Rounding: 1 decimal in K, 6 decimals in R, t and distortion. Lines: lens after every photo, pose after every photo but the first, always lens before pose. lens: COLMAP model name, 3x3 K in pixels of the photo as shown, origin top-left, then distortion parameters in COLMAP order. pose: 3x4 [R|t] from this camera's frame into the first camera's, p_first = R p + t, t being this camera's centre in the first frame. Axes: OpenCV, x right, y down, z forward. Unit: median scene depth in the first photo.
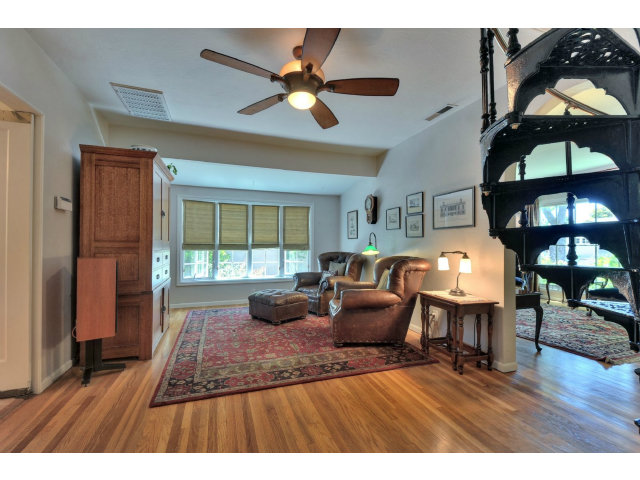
lens RADIAL K [[279.7, 0, 315.4], [0, 279.7, 240.7], [0, 0, 1]] dist [0.000278, -0.001617]
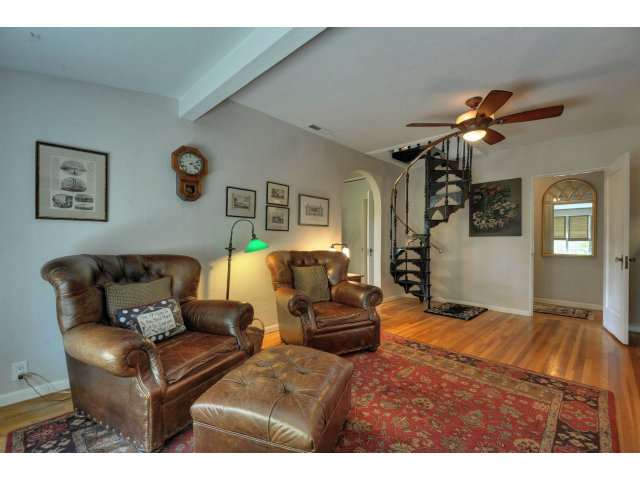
lens RADIAL K [[279.7, 0, 313.9], [0, 279.7, 238.7], [0, 0, 1]] dist [0.000278, -0.001617]
pose [[-0.417021, -0.020151, 0.908673, -0.749550], [-0.032941, 0.999432, 0.007046, 0.006265], [-0.908300, -0.026994, -0.417448, 1.752057]]
